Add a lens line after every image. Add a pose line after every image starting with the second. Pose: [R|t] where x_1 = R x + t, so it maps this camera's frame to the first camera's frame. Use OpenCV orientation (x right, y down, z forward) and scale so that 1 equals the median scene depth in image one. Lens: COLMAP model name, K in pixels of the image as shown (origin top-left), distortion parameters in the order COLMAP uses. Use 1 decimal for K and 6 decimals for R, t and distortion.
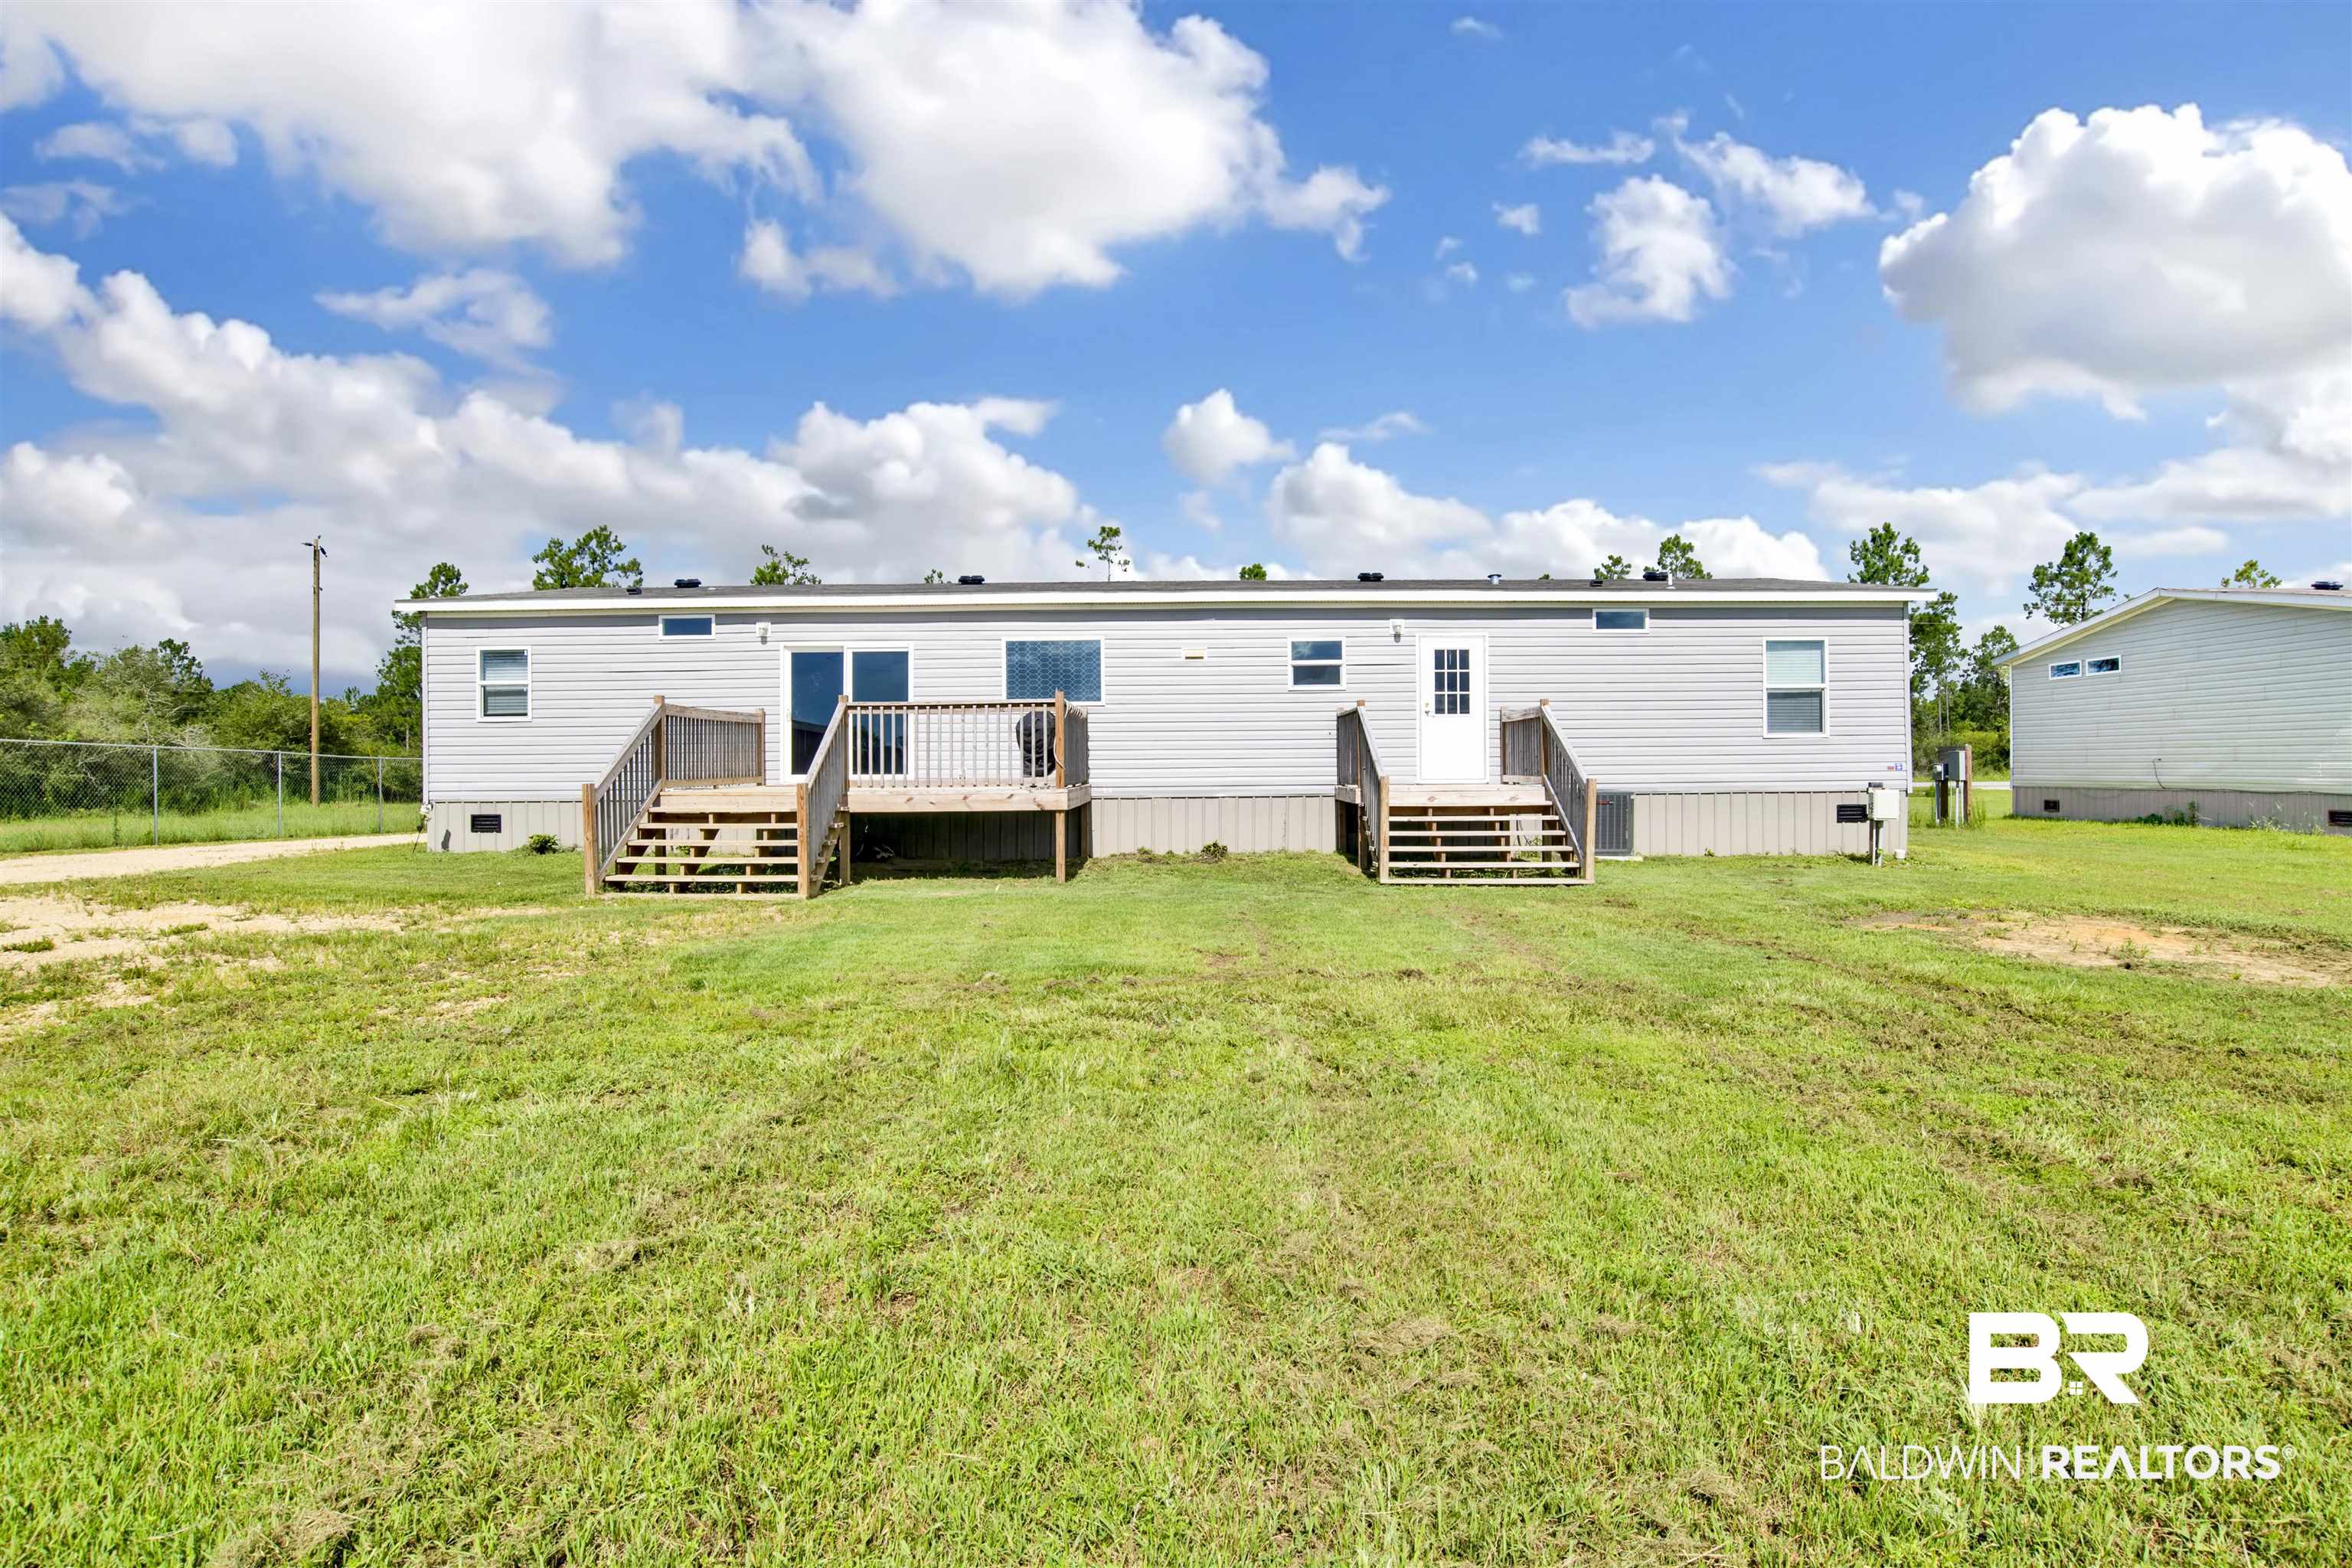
lens RADIAL K [[1234.9, 0, 1214.1], [0, 1234.9, 796.1], [0, 0, 1]] dist [-0.059045, 0.020306]
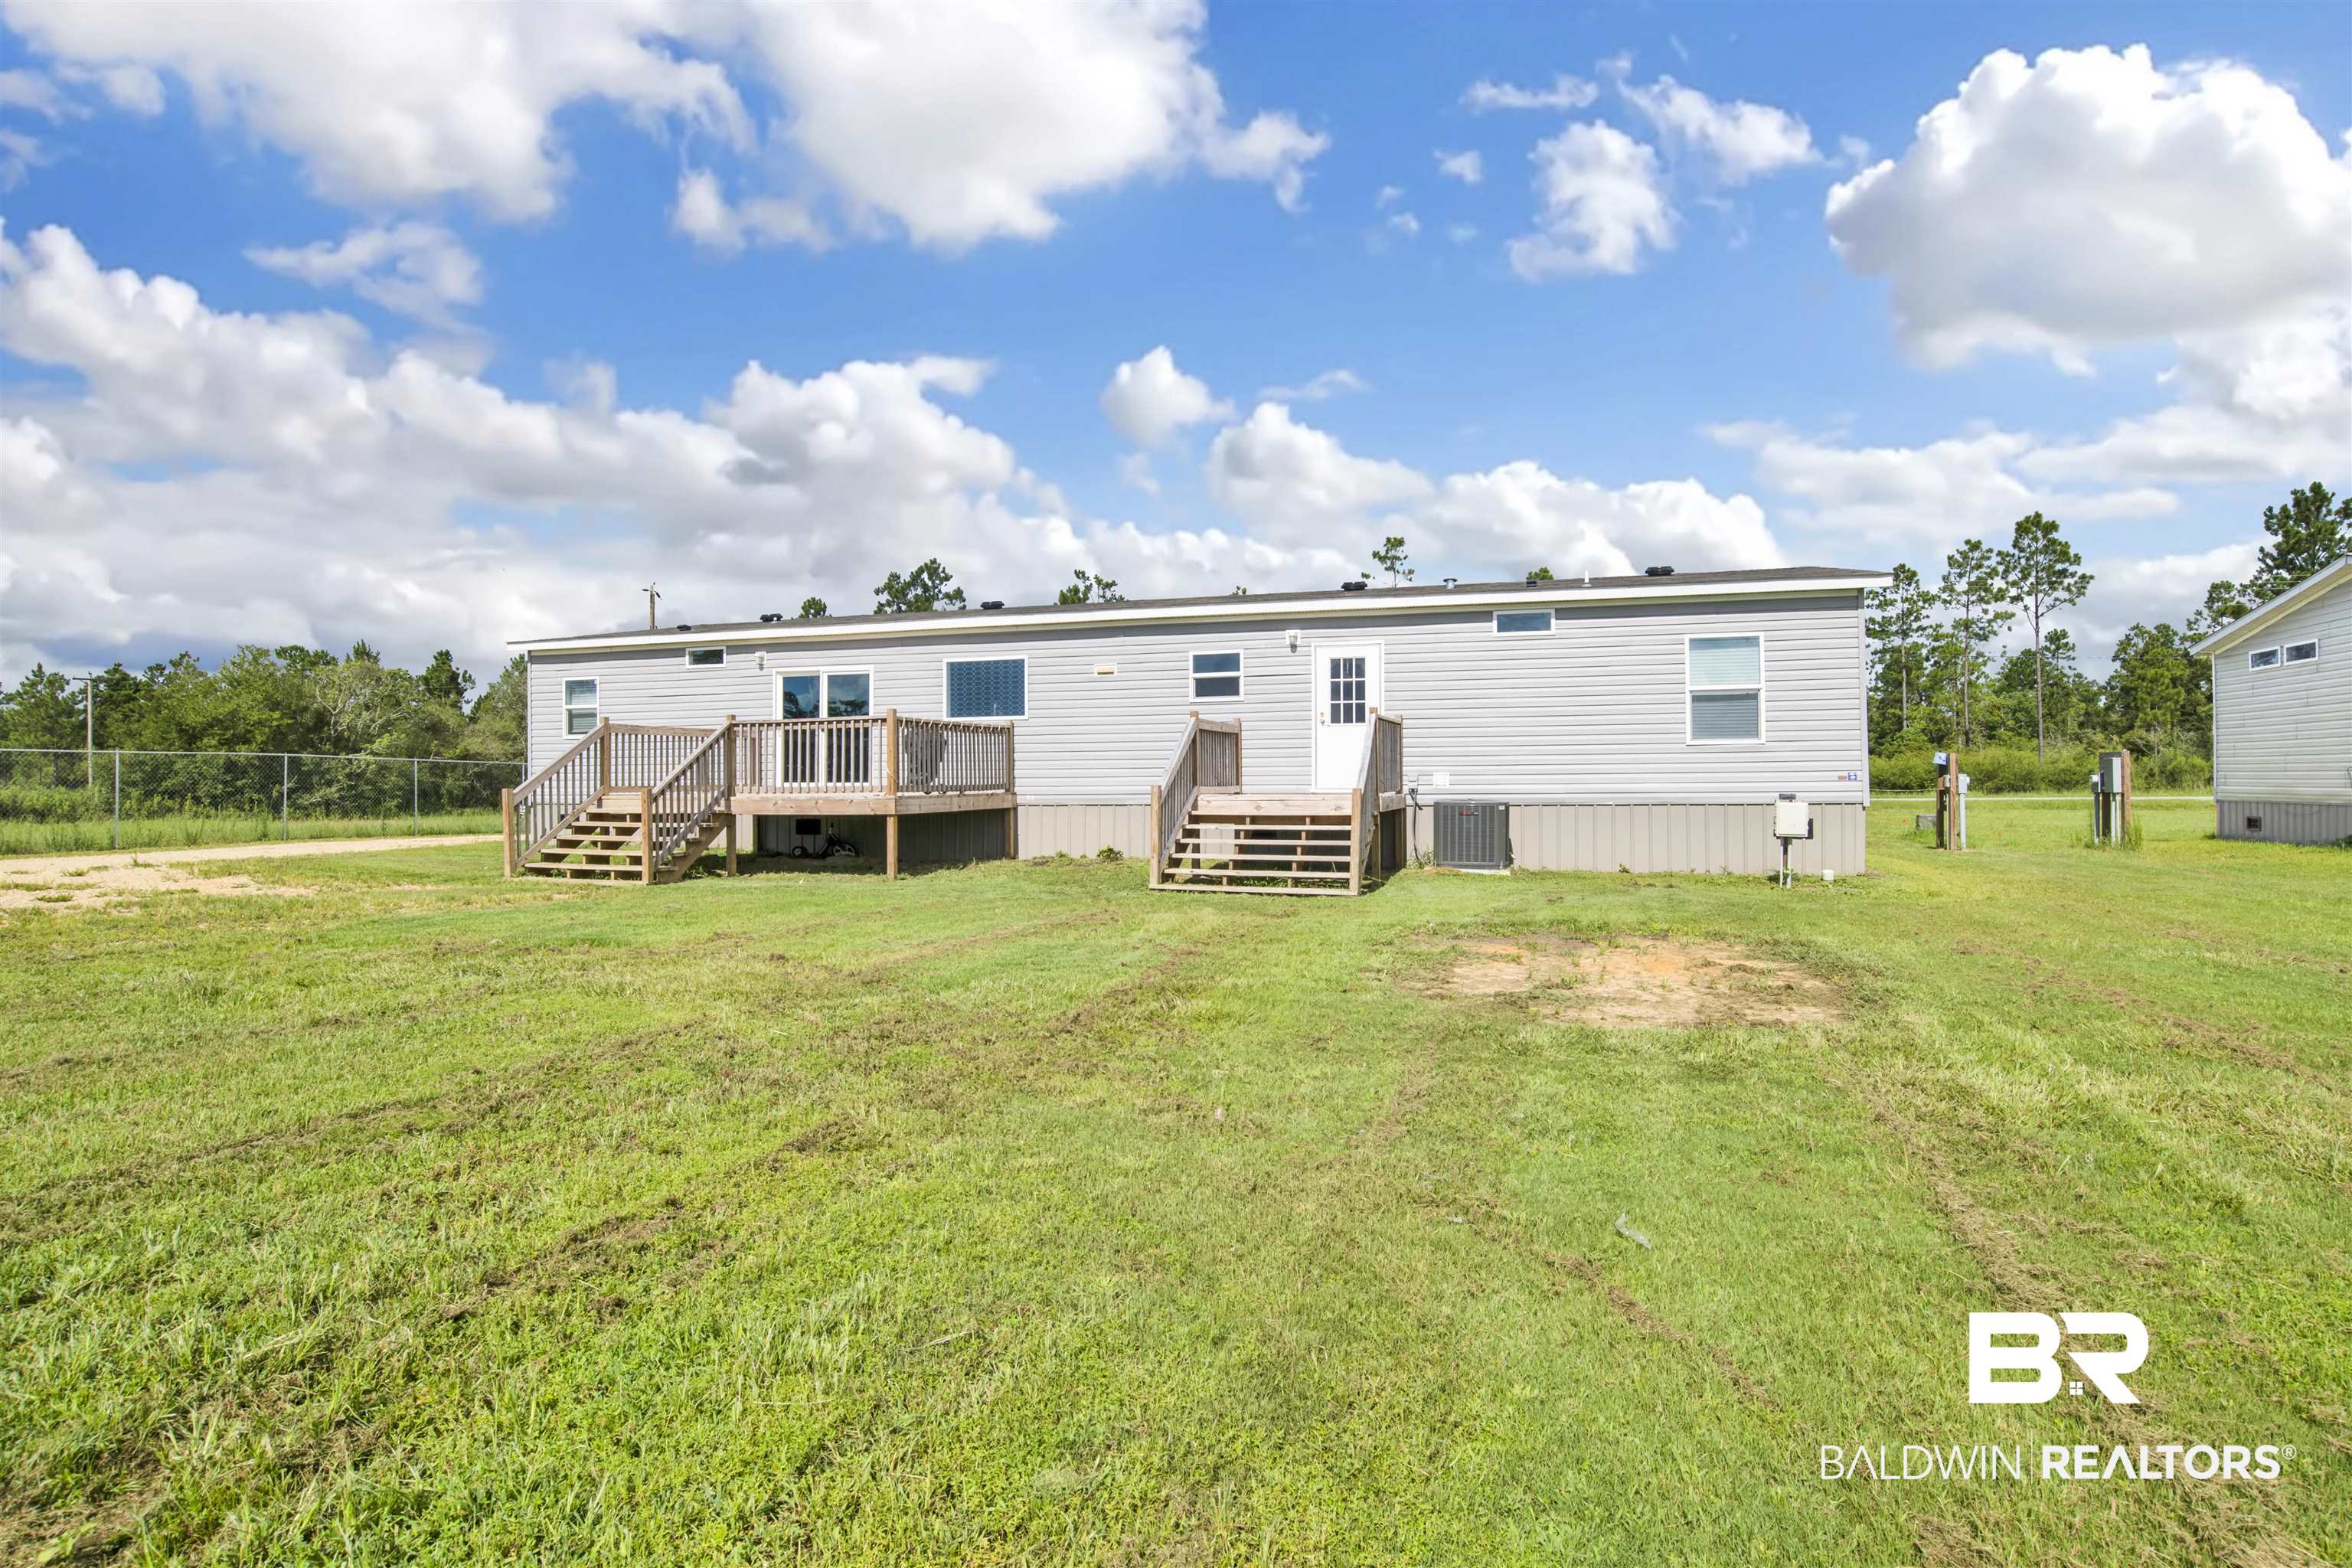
lens RADIAL K [[1234.9, 0, 1214.1], [0, 1234.9, 796.1], [0, 0, 1]] dist [-0.059045, 0.020306]
pose [[0.955091, 0.005565, -0.296261, 0.385667], [-0.007902, 0.999946, -0.006691, -0.000184], [0.296208, 0.008731, 0.955084, 0.017047]]
